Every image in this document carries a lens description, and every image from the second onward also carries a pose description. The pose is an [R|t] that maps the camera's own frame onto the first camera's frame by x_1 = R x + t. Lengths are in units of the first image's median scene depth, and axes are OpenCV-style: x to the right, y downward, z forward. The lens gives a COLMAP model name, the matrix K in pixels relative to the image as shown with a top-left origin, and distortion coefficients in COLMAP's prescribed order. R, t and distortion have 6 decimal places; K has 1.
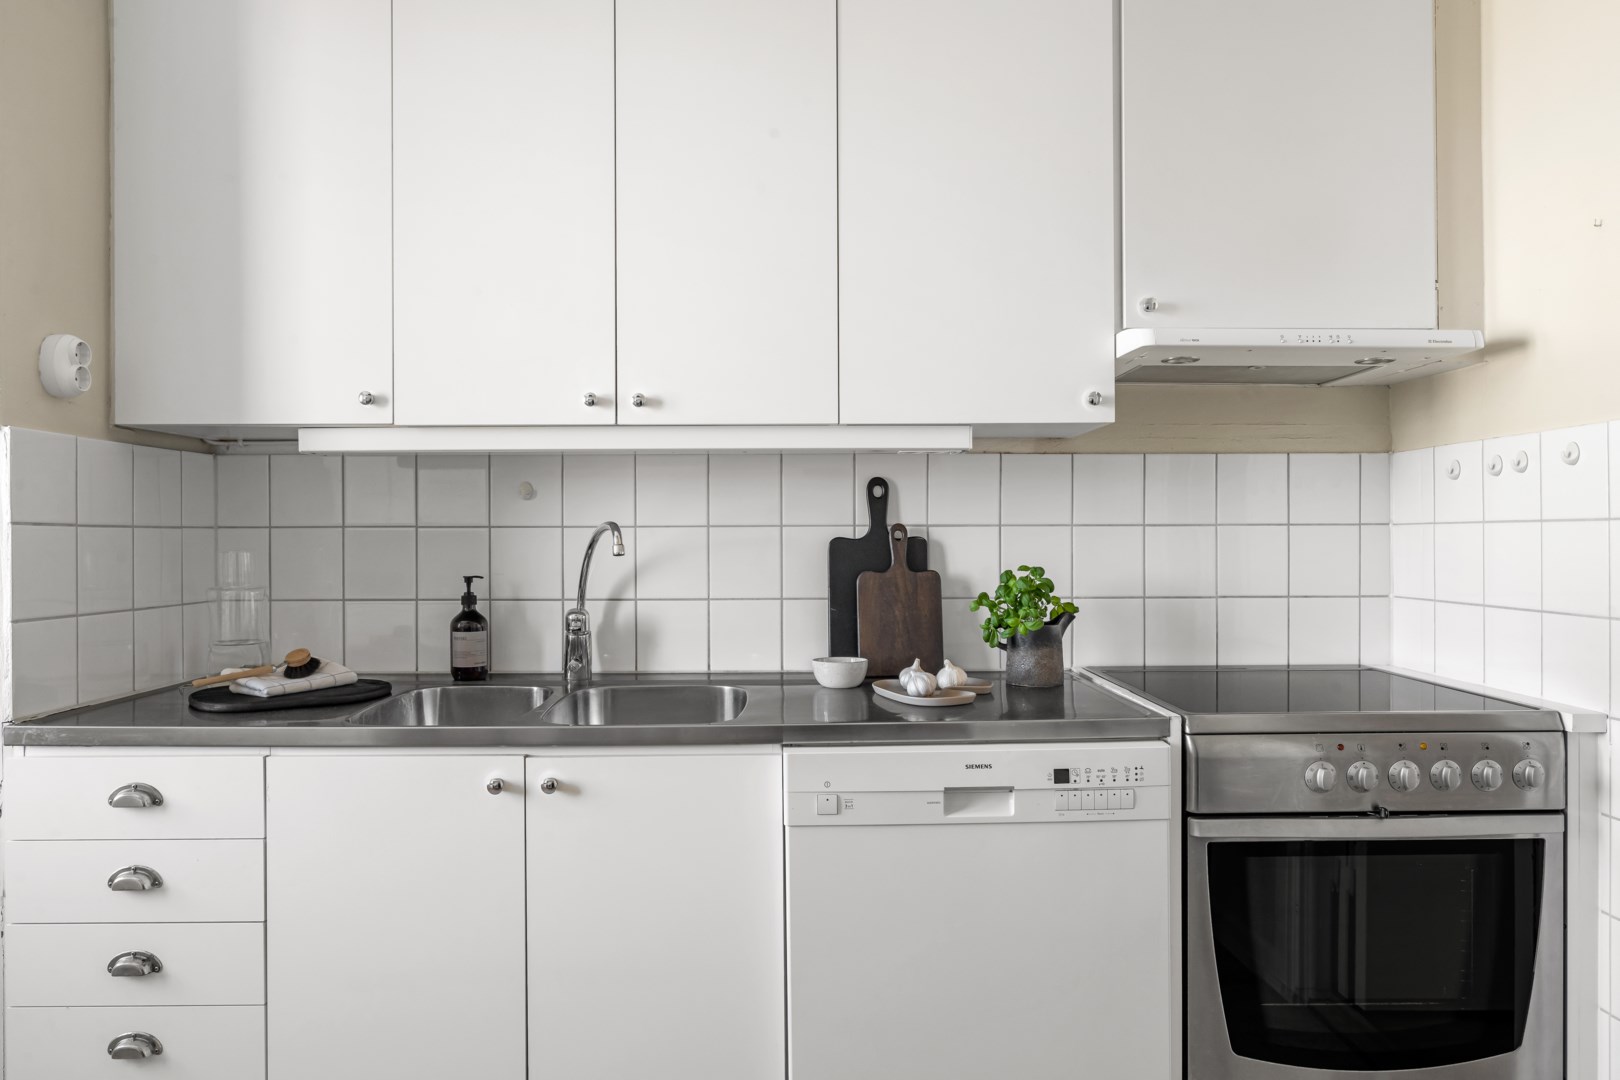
lens RADIAL K [[1097.2, 0, 805.9], [0, 1097.2, 537.6], [0, 0, 1]] dist [-0.022140, -0.001763]
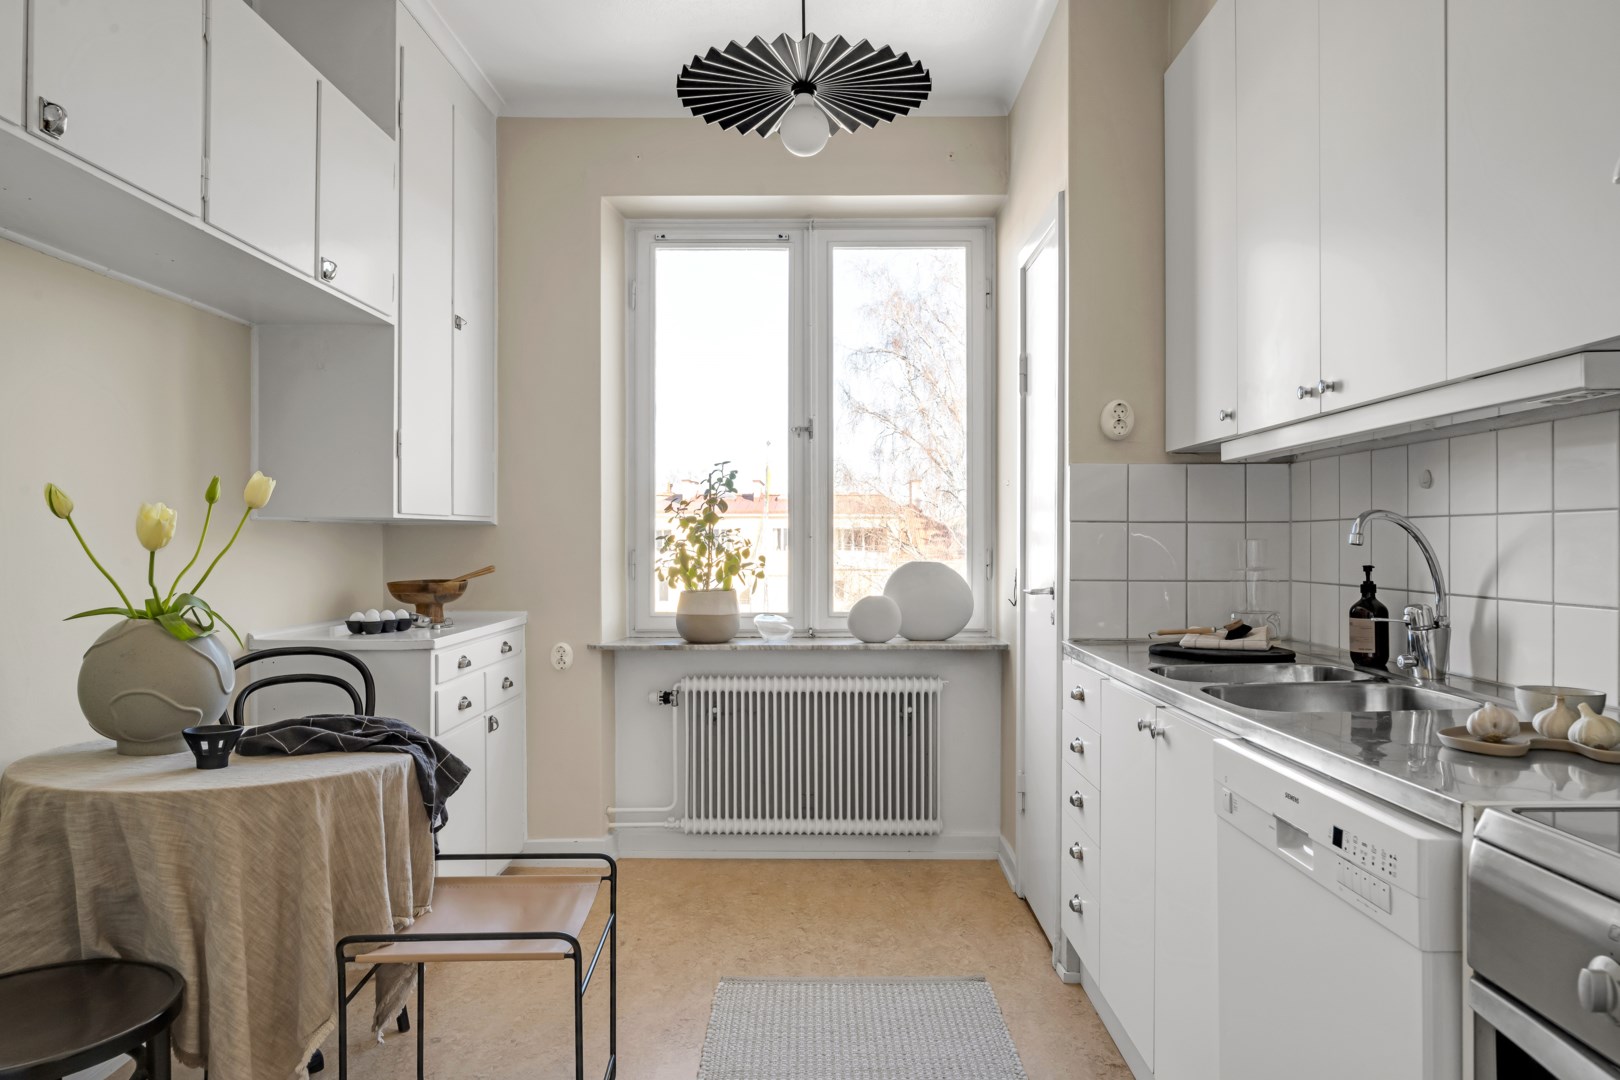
lens RADIAL K [[1121.5, 0, 808.5], [0, 1121.5, 541.0], [0, 0, 1]] dist [-0.007169, 0.007452]
pose [[-0.029495, 0.002412, -0.999562, 0.788872], [-0.003600, 0.999990, 0.002519, 0.011518], [0.999558, 0.003673, -0.029486, 0.515501]]
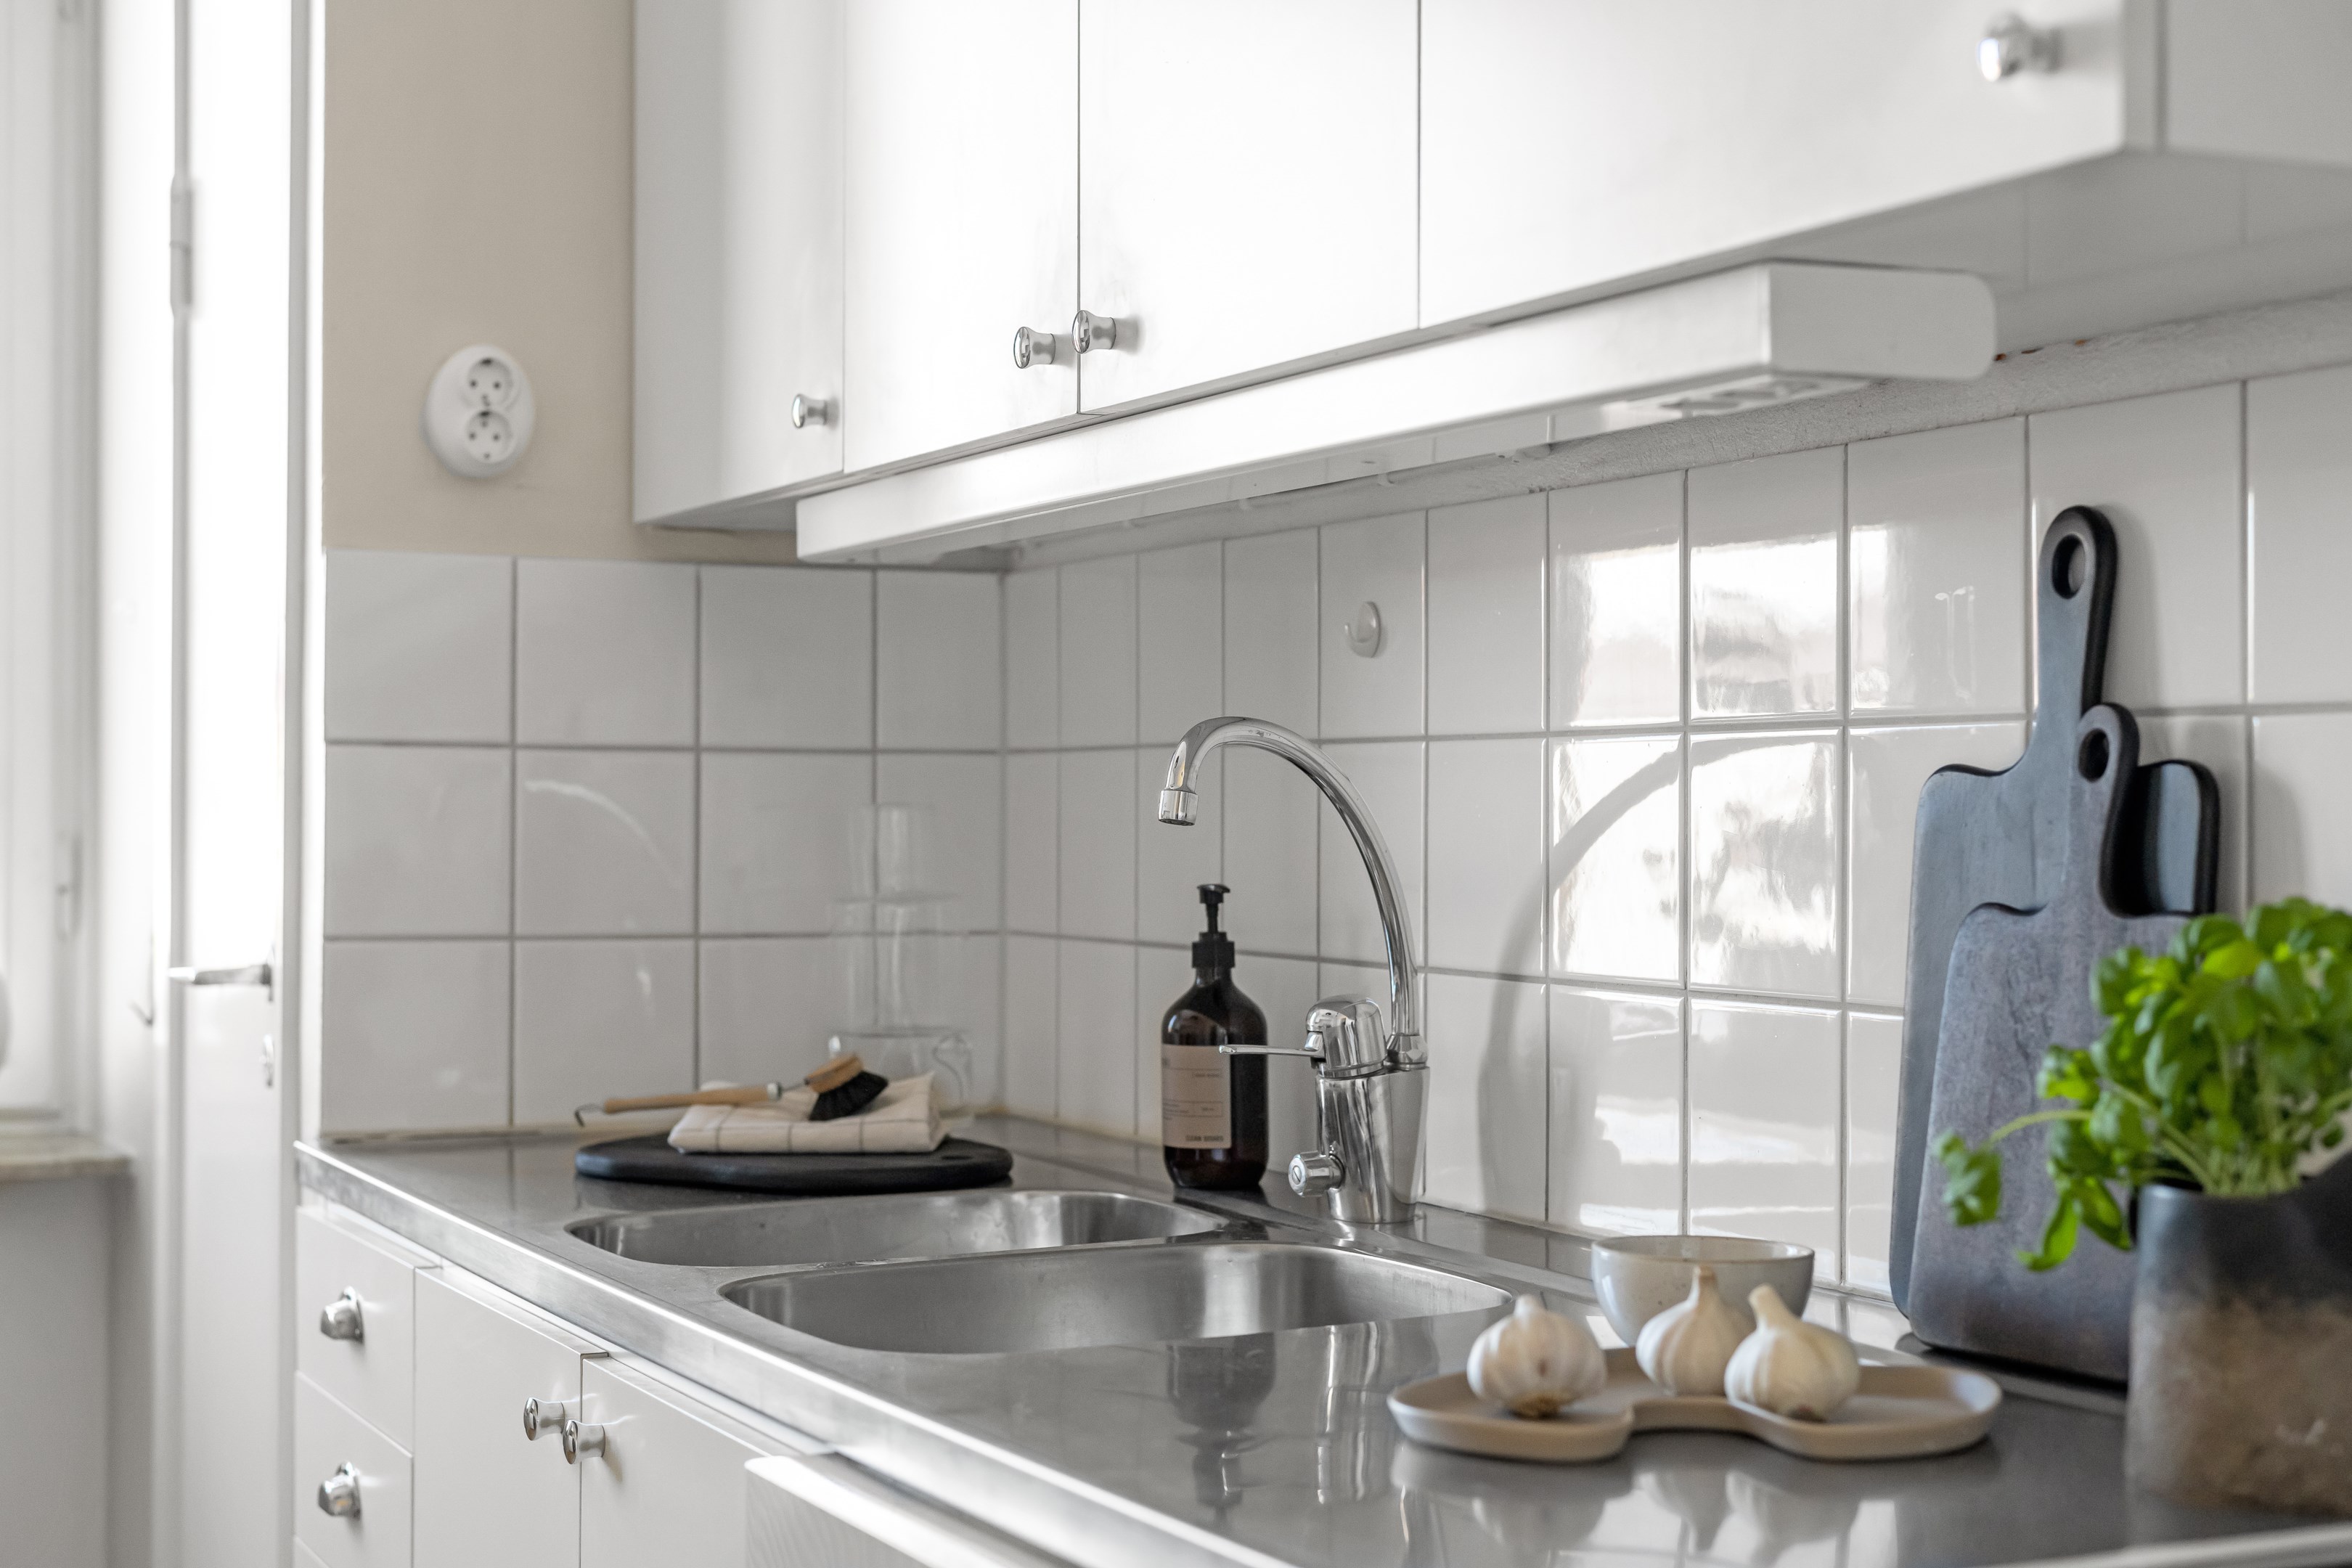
lens RADIAL K [[3517.6, 0, 1180.0], [0, 3517.6, 790.6], [0, 0, 1]] dist [0.023974, 0.000000]
pose [[0.406855, -0.000602, -0.913493, 0.716844], [-0.007261, 0.999966, -0.003893, 0.010181], [0.913464, 0.008217, 0.406837, 0.555458]]
